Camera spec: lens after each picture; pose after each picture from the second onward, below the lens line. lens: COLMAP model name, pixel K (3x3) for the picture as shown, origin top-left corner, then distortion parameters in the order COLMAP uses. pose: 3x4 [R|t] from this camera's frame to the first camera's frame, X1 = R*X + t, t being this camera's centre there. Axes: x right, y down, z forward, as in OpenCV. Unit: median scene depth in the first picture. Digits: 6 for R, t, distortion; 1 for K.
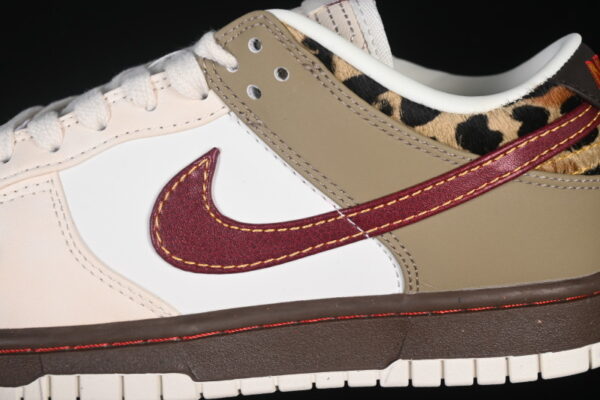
lens RADIAL K [[1362.8, 0, 300.0], [0, 1362.8, 200.0], [0, 0, 1]] dist [0.031348, 0.158438]
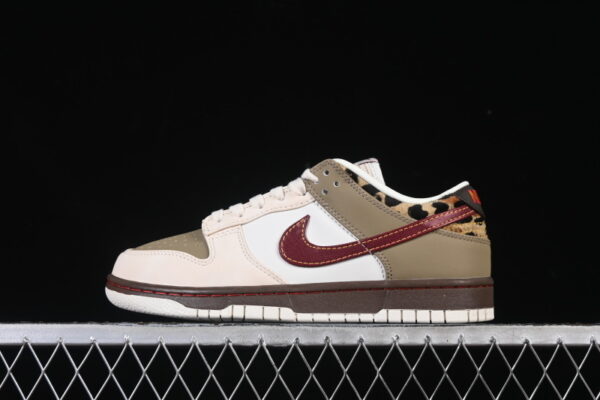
lens RADIAL K [[1362.8, 0, 300.0], [0, 1362.8, 200.0], [0, 0, 1]] dist [0.031348, 0.158438]
pose [[0.995501, 0.027985, -0.090525, 0.140156], [-0.054908, 0.949004, -0.310444, 0.681764], [0.077221, 0.314018, 0.946271, -1.276912]]
